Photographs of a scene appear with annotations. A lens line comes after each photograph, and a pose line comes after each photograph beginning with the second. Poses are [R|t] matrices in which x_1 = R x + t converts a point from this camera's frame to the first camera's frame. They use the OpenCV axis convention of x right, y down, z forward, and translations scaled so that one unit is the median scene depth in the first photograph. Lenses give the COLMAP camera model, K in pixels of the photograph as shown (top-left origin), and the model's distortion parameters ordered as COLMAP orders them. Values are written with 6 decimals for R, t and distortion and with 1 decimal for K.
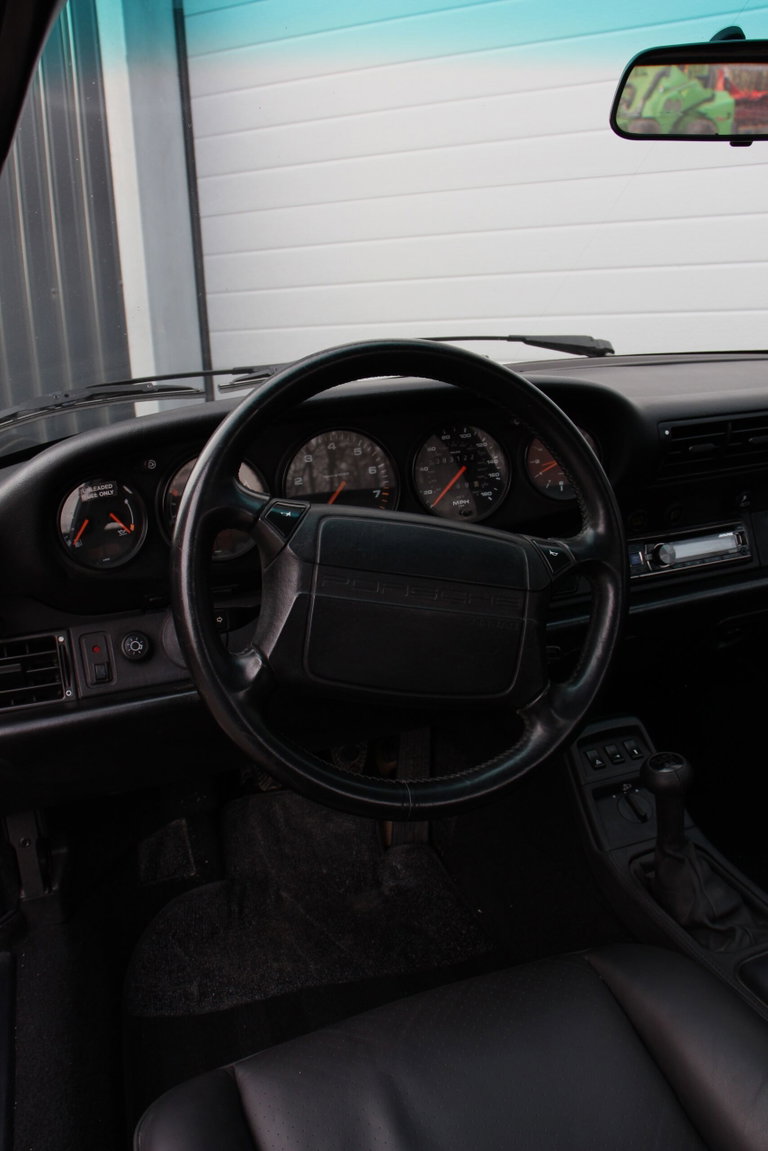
lens RADIAL K [[997.6, 0, 380.9], [0, 997.6, 547.8], [0, 0, 1]] dist [-0.169984, 0.143323]
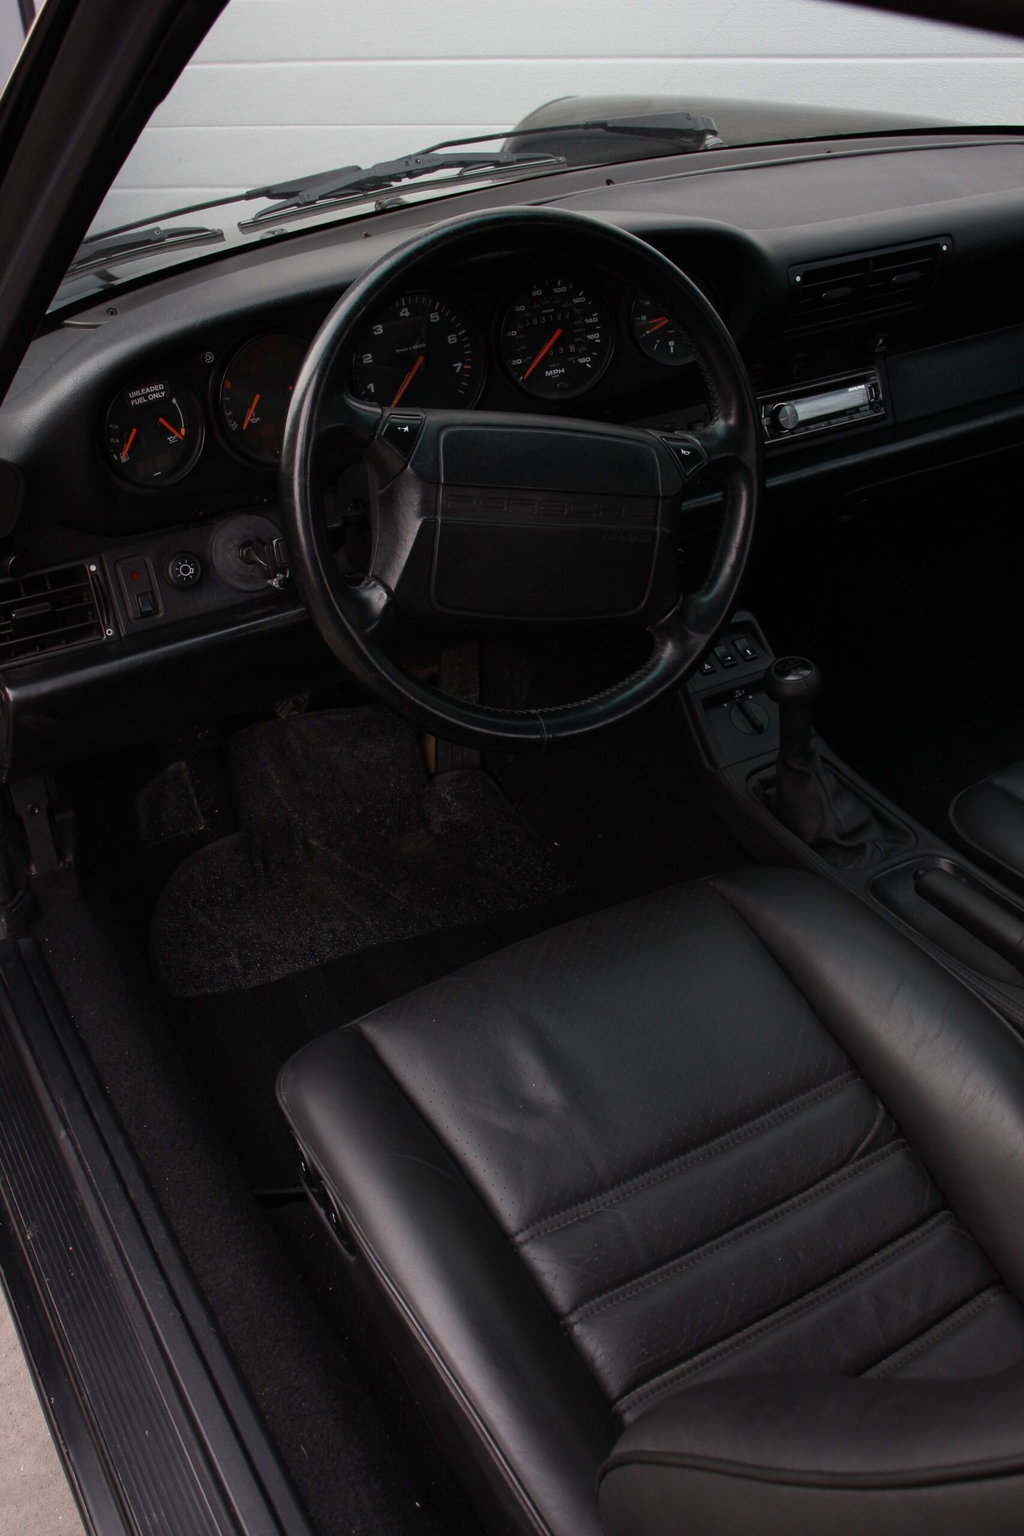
lens RADIAL K [[1557.3, 0, 515.9], [0, 1557.3, 757.0], [0, 0, 1]] dist [-0.098425, 0.000000]
pose [[0.986320, -0.067739, 0.150283, -0.166329], [0.021168, 0.956166, 0.292059, -0.115801], [-0.163479, -0.284882, 0.944519, -0.301814]]
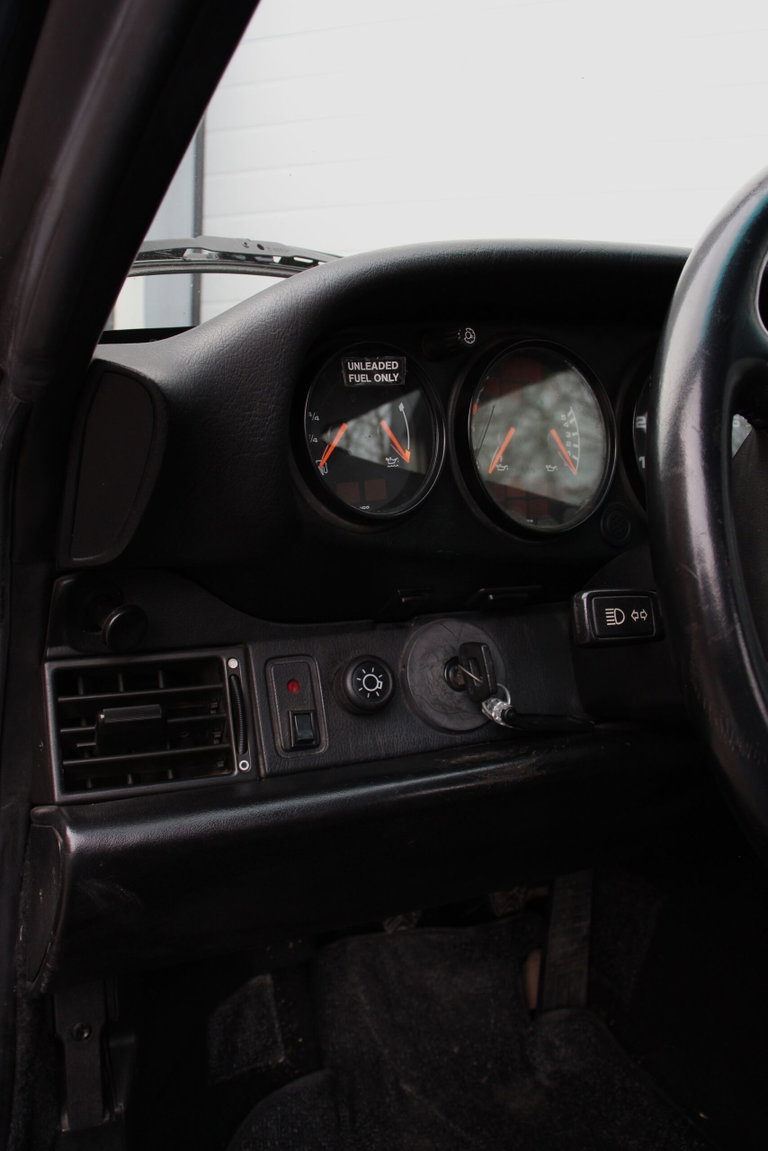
lens RADIAL K [[997.6, 0, 389.1], [0, 997.6, 554.1], [0, 0, 1]] dist [-0.169984, 0.143323]
pose [[0.992488, 0.060608, 0.106272, -0.277881], [-0.048527, 0.992433, -0.112794, 0.083419], [-0.112304, 0.106790, 0.987919, 0.409727]]
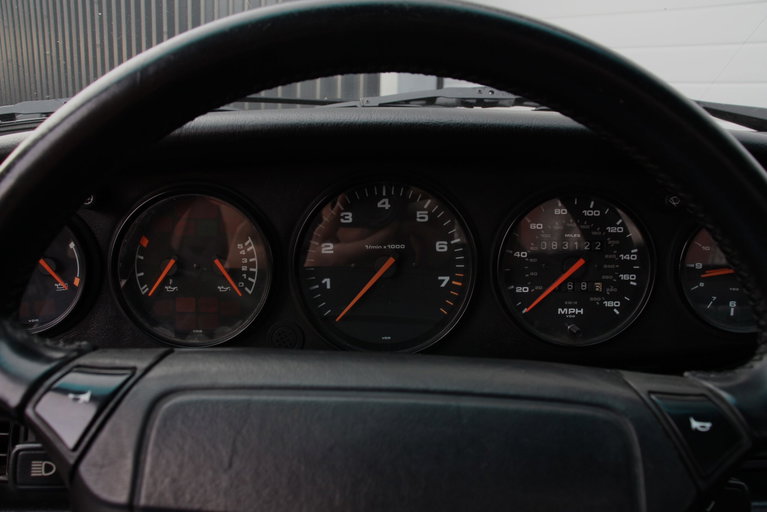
lens RADIAL K [[630.6, 0, 370.9], [0, 630.6, 237.1], [0, 0, 1]] dist [-0.180638, 0.120400]
pose [[0.940525, 0.136517, -0.311089, 0.076283], [-0.146421, 0.989185, -0.008588, -0.071200], [0.306552, 0.053627, 0.950342, 0.561391]]
